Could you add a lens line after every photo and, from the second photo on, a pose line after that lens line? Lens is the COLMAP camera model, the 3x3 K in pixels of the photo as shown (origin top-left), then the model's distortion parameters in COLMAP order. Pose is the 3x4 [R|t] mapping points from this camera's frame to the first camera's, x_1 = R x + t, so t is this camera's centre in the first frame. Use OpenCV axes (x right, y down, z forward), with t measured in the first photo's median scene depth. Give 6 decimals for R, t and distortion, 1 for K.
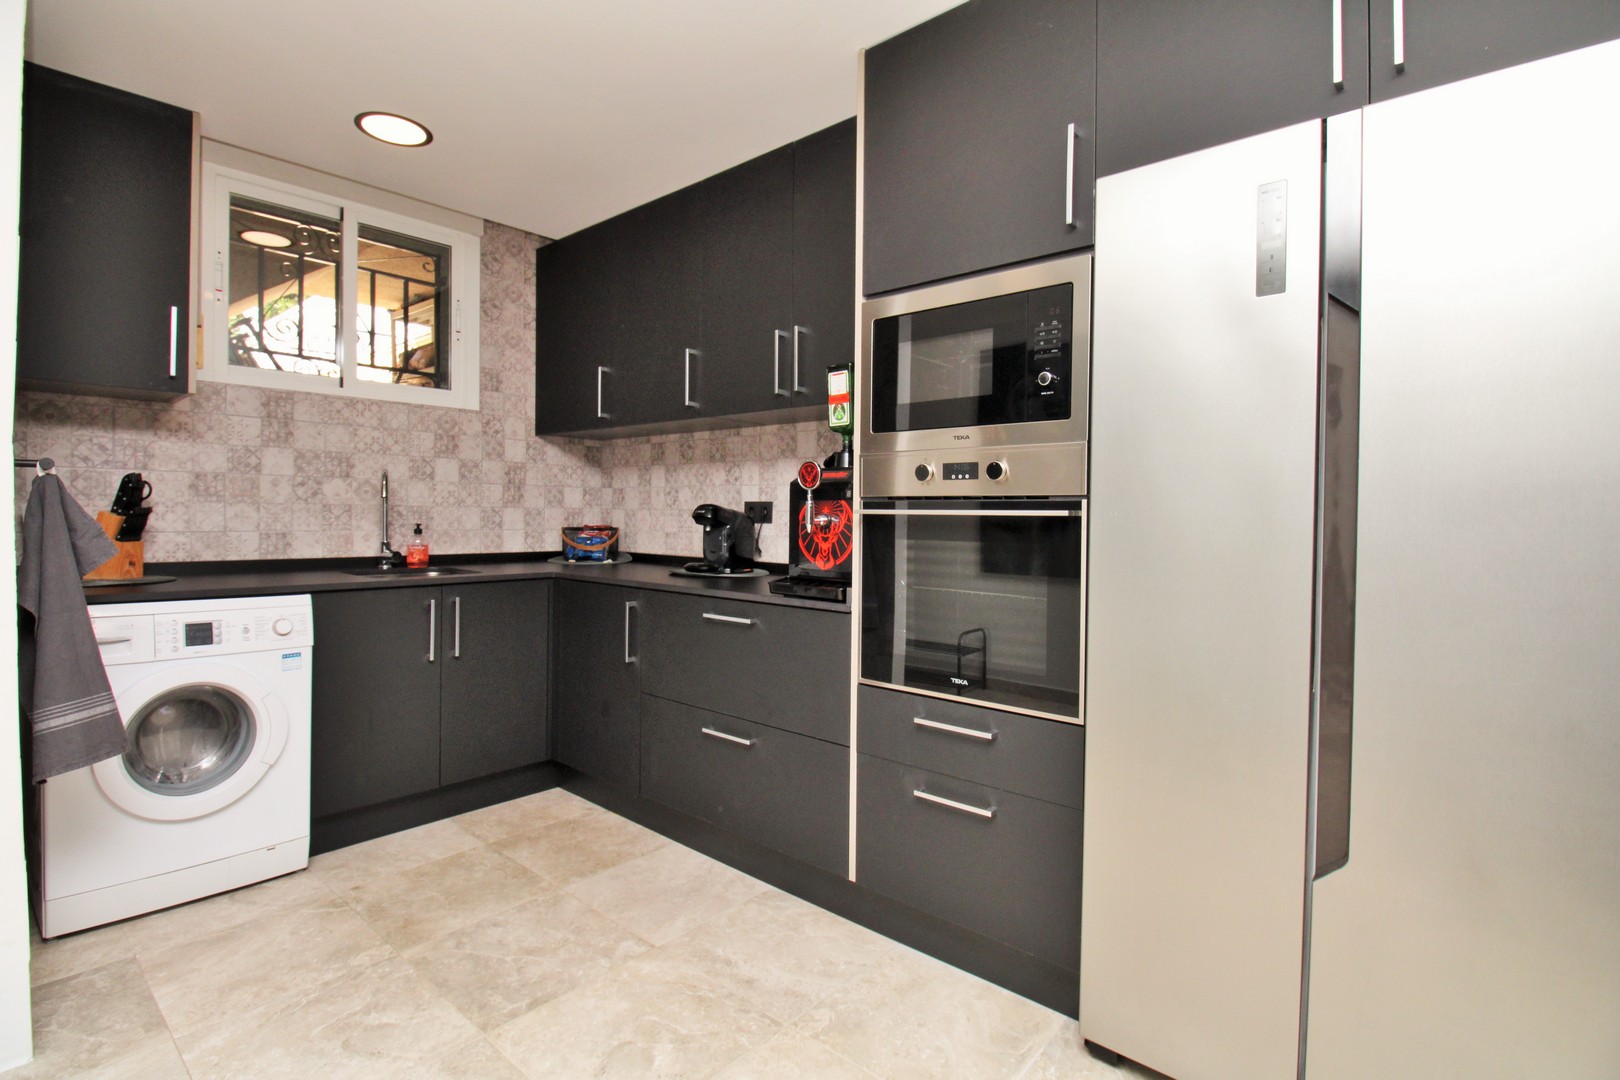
lens RADIAL K [[758.7, 0, 817.8], [0, 758.7, 530.9], [0, 0, 1]] dist [-0.013630, -0.005323]
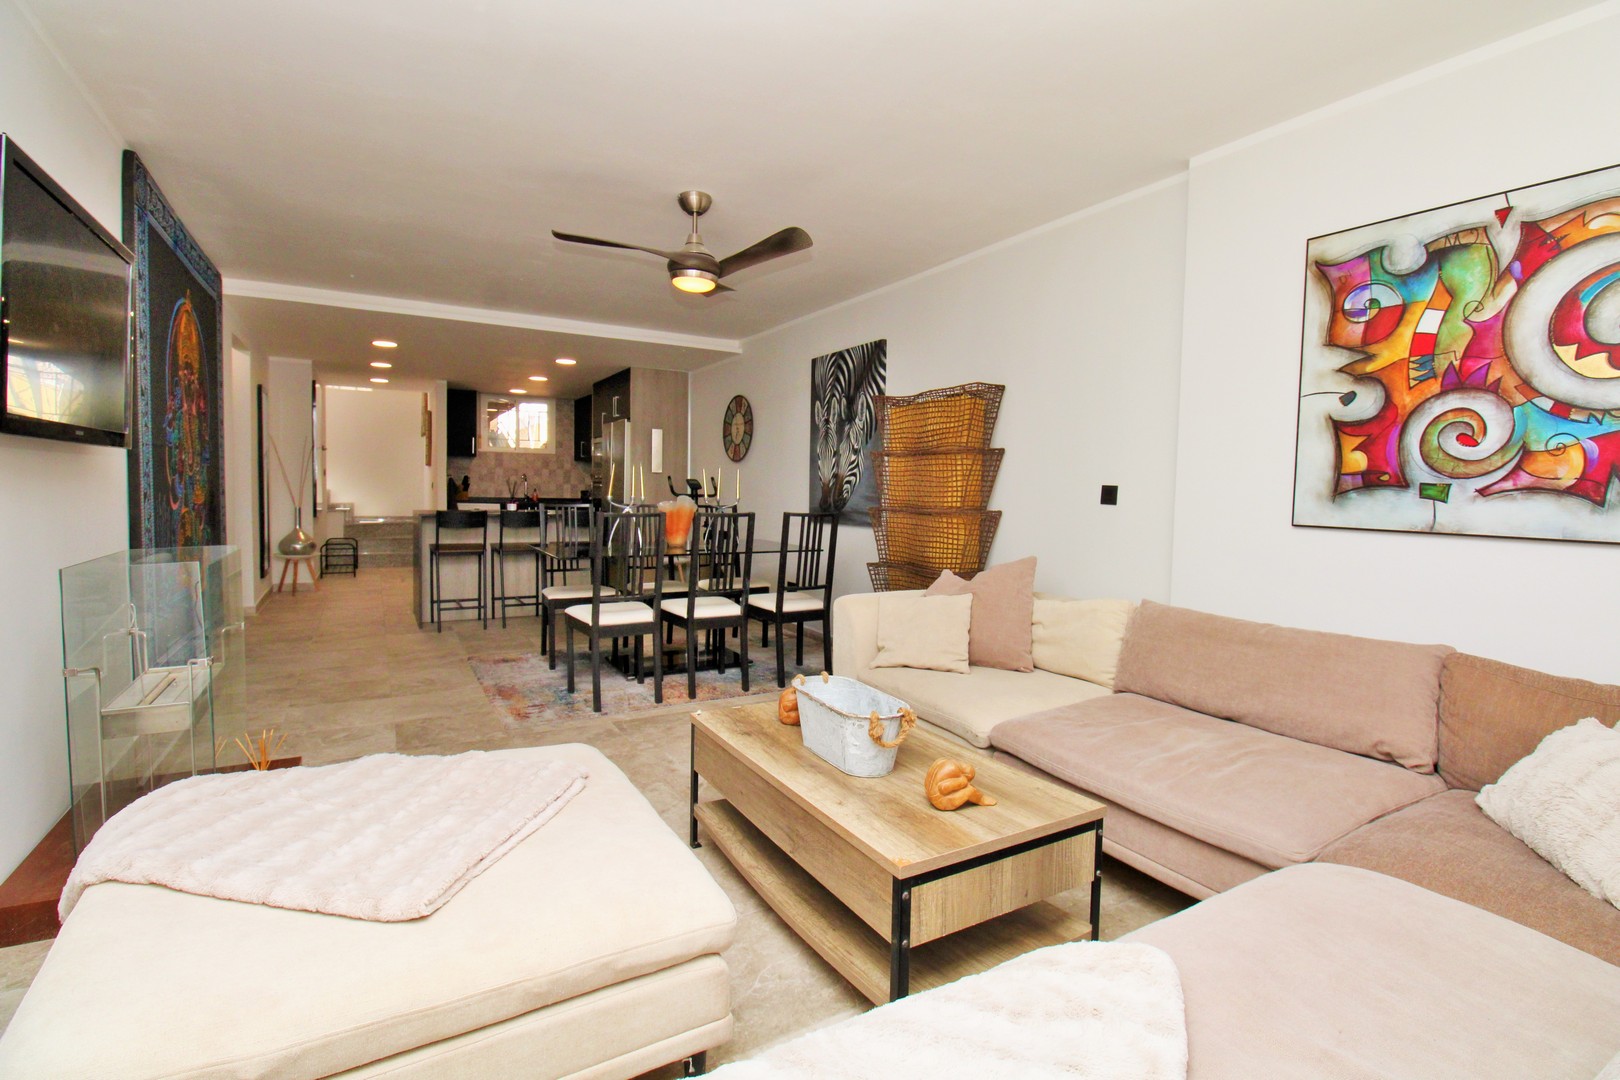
lens RADIAL K [[758.7, 0, 814.1], [0, 758.7, 531.8], [0, 0, 1]] dist [-0.013630, -0.005323]
pose [[0.944178, 0.027983, -0.328245, 2.196993], [-0.017472, 0.999237, 0.034928, 0.055060], [0.328972, -0.027243, 0.943947, -2.242685]]
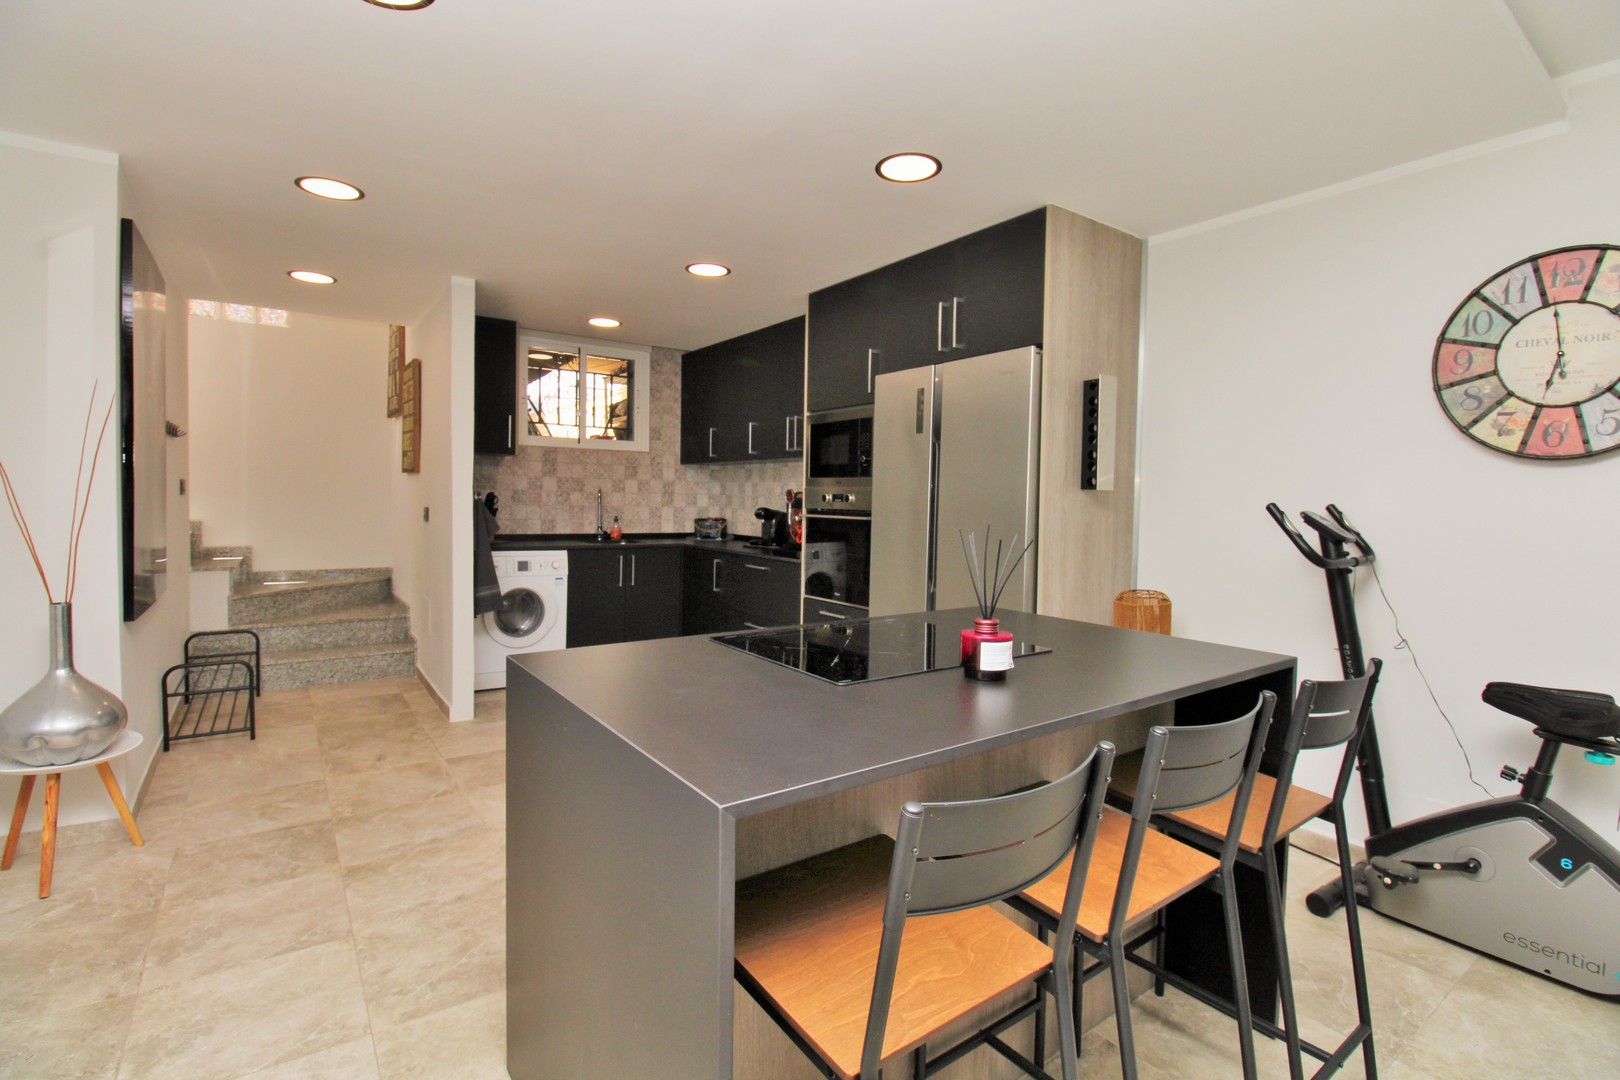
lens RADIAL K [[758.7, 0, 822.2], [0, 758.7, 535.0], [0, 0, 1]] dist [-0.013630, -0.005323]
pose [[0.972200, 0.017950, -0.233464, 0.468578], [-0.012626, 0.999626, 0.024278, -0.017591], [0.233813, -0.020656, 0.972062, -0.813239]]
